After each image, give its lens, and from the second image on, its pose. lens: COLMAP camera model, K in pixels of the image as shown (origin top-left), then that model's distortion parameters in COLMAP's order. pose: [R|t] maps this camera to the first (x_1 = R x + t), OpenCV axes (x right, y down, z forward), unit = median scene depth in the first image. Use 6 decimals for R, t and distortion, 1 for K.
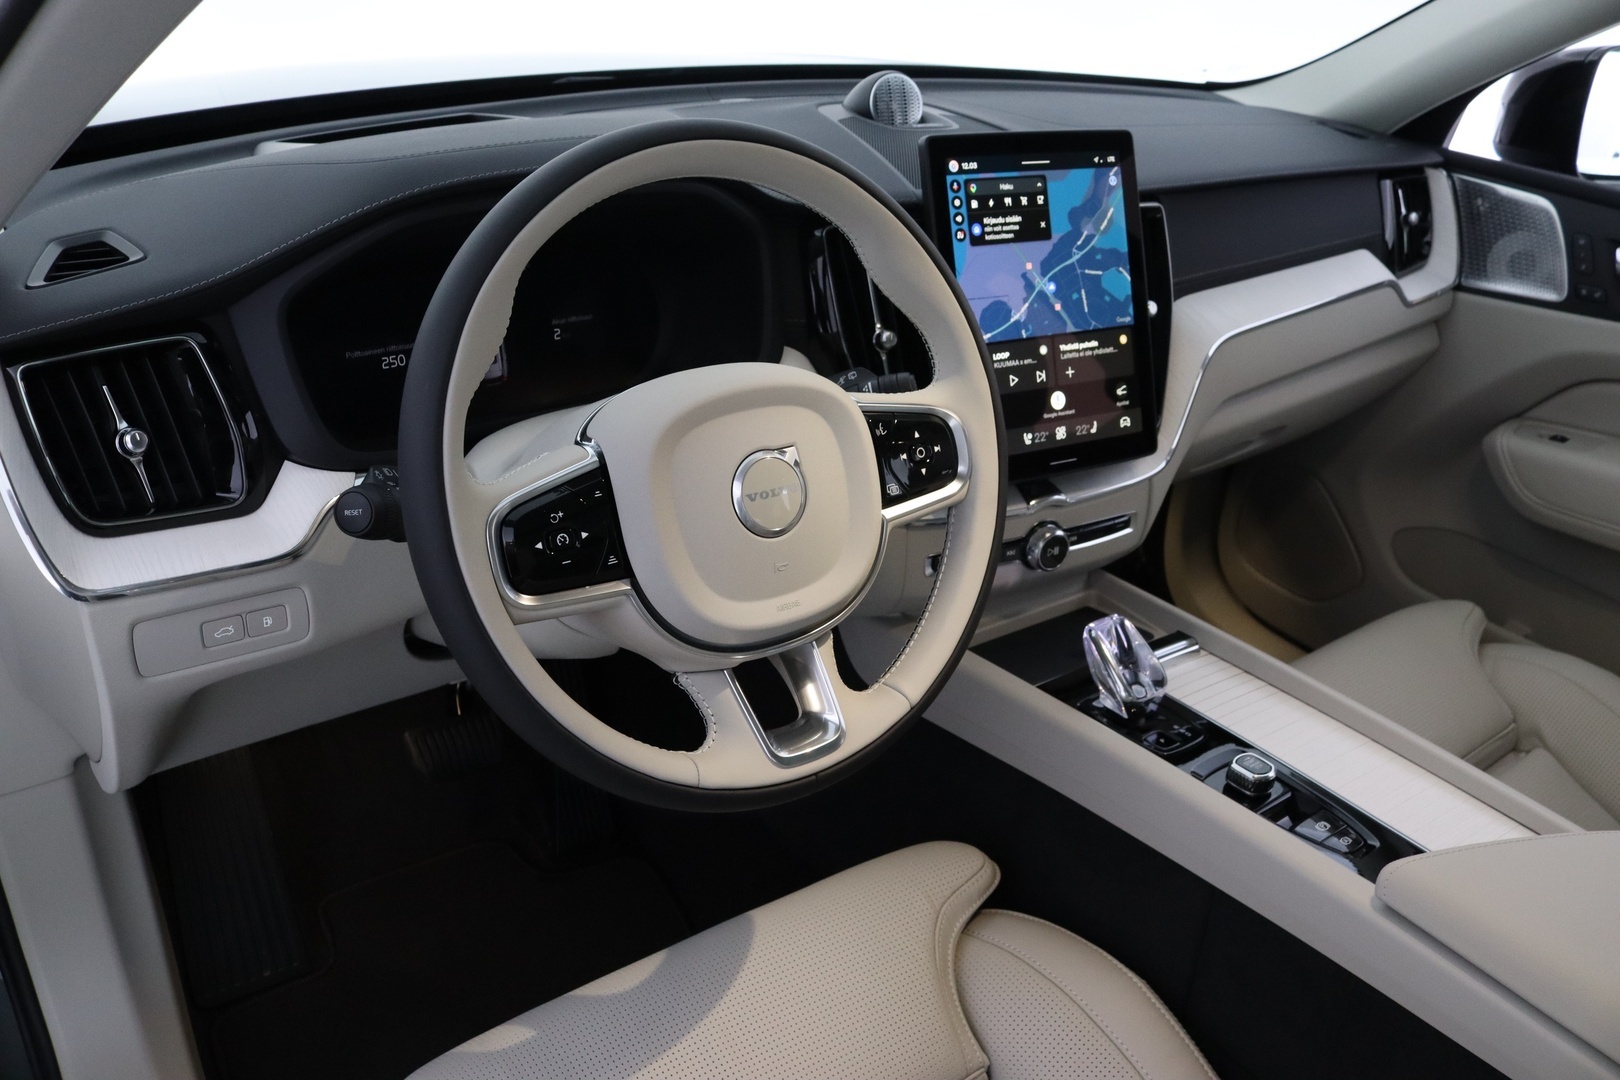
lens RADIAL K [[1354.0, 0, 810.0], [0, 1354.0, 540.0], [0, 0, 1]] dist [-0.190263, 0.152358]
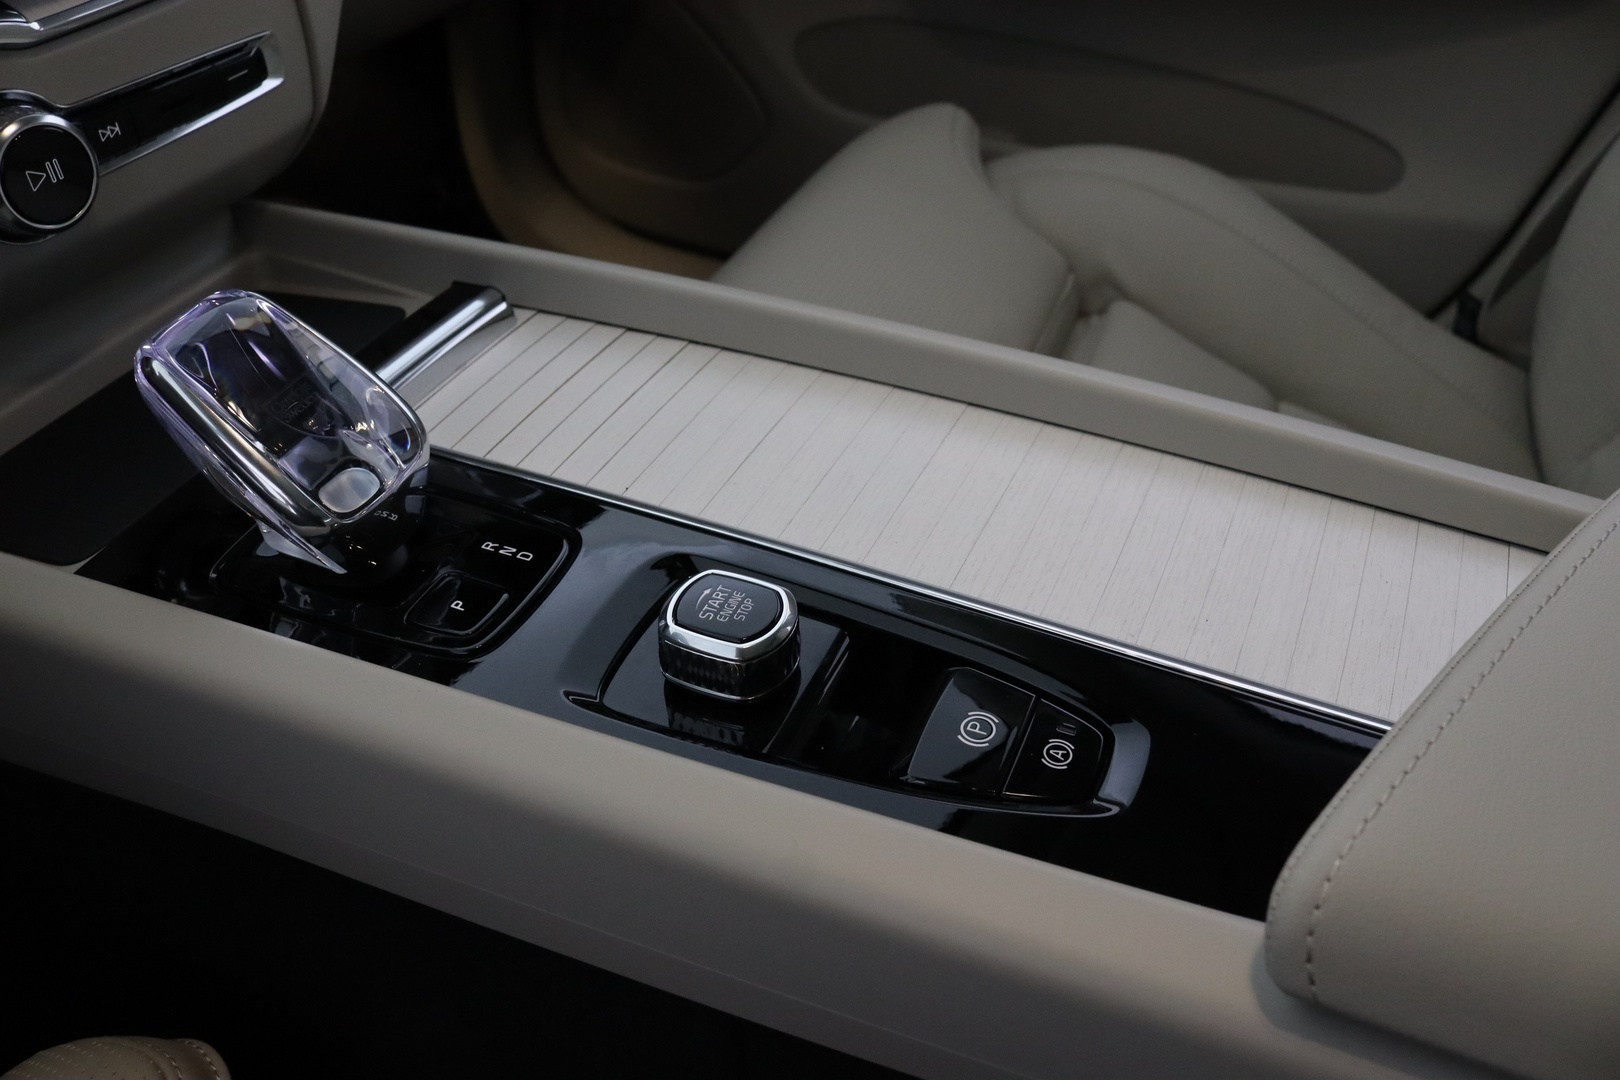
lens RADIAL K [[1354.0, 0, 810.0], [0, 1354.0, 540.0], [0, 0, 1]] dist [-0.190263, 0.152358]
pose [[0.863304, -0.352186, 0.361486, 0.208968], [0.253284, 0.921871, 0.293258, 0.052691], [-0.436525, -0.161612, 0.885058, 0.612059]]
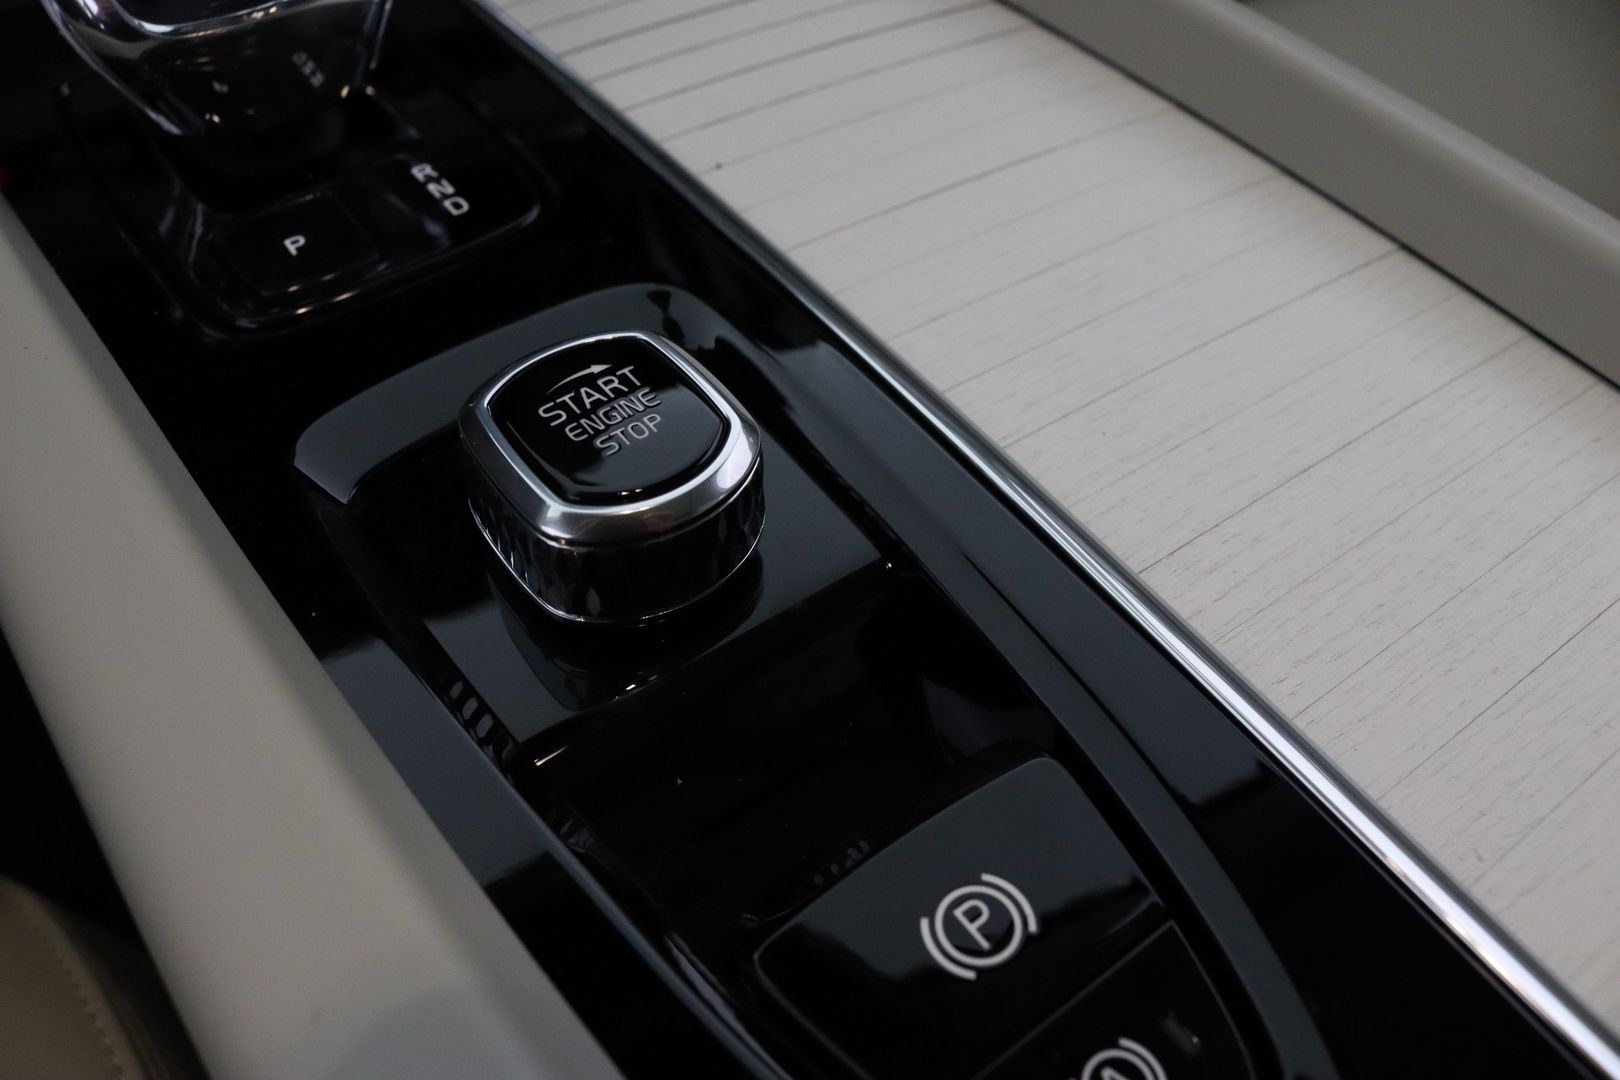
lens RADIAL K [[1354.0, 0, 810.0], [0, 1354.0, 540.0], [0, 0, 1]] dist [-0.190263, 0.152358]
pose [[0.999867, -0.004532, 0.015681, 0.315958], [-0.001926, 0.921232, 0.389009, 0.109369], [-0.016209, -0.388988, 0.921100, 0.754939]]
